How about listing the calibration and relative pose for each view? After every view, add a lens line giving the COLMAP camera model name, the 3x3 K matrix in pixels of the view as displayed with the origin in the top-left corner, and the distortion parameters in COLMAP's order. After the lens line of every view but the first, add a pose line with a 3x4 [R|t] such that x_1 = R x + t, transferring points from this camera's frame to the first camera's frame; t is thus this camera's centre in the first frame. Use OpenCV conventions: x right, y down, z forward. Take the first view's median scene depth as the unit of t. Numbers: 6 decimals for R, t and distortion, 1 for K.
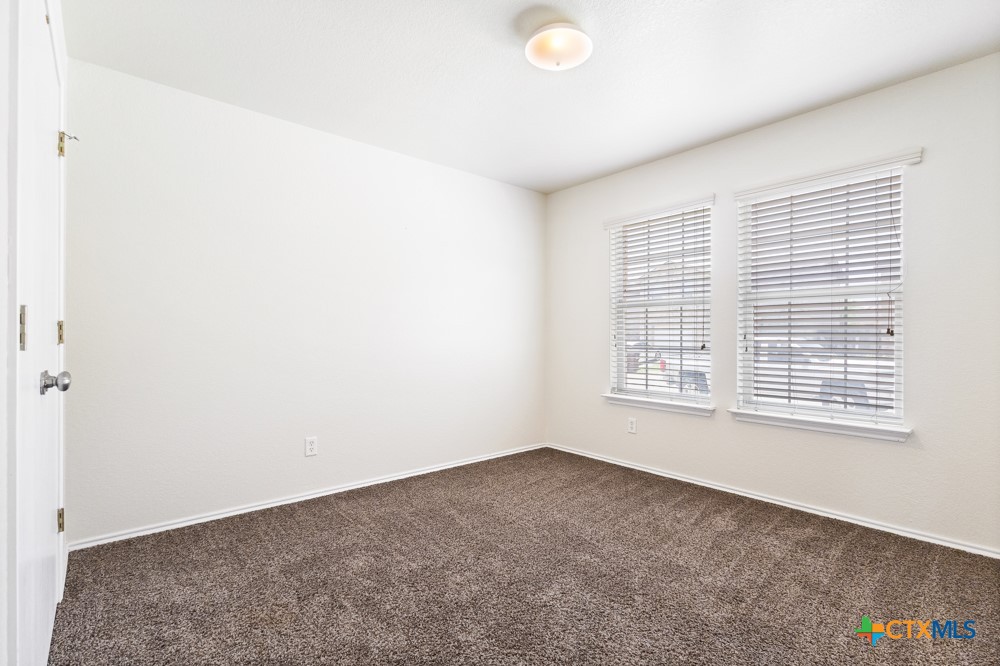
lens RADIAL K [[461.9, 0, 499.6], [0, 461.9, 336.3], [0, 0, 1]] dist [-0.000040, -0.000346]
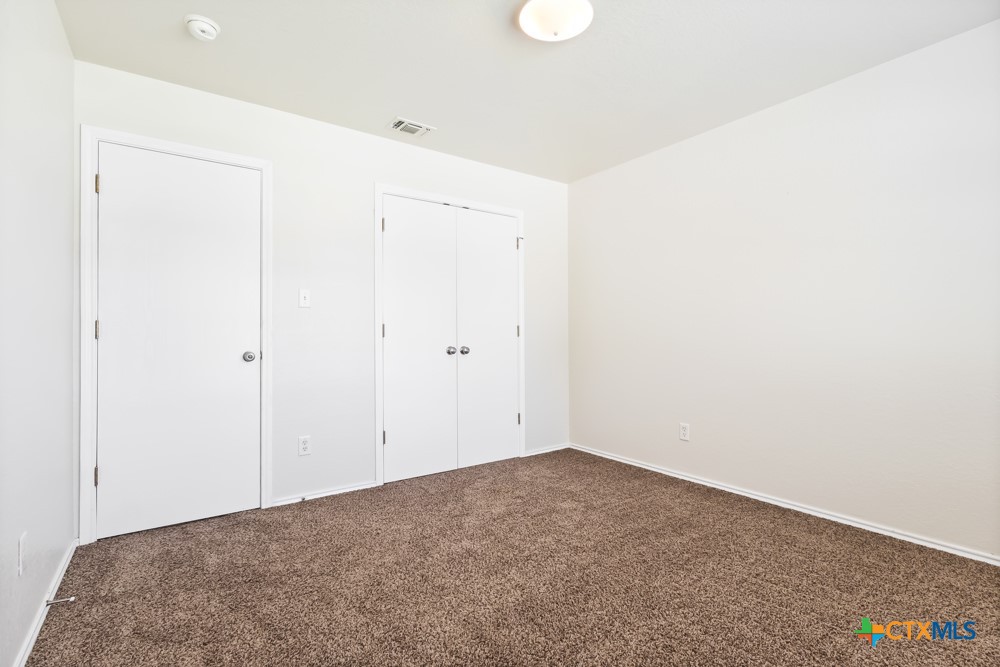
lens RADIAL K [[461.9, 0, 497.6], [0, 461.9, 335.4], [0, 0, 1]] dist [-0.000040, -0.000346]
pose [[-0.102217, -0.004051, -0.994754, 0.755609], [0.010049, 0.999936, -0.005105, 0.013094], [0.994711, -0.010518, -0.102170, 0.707899]]
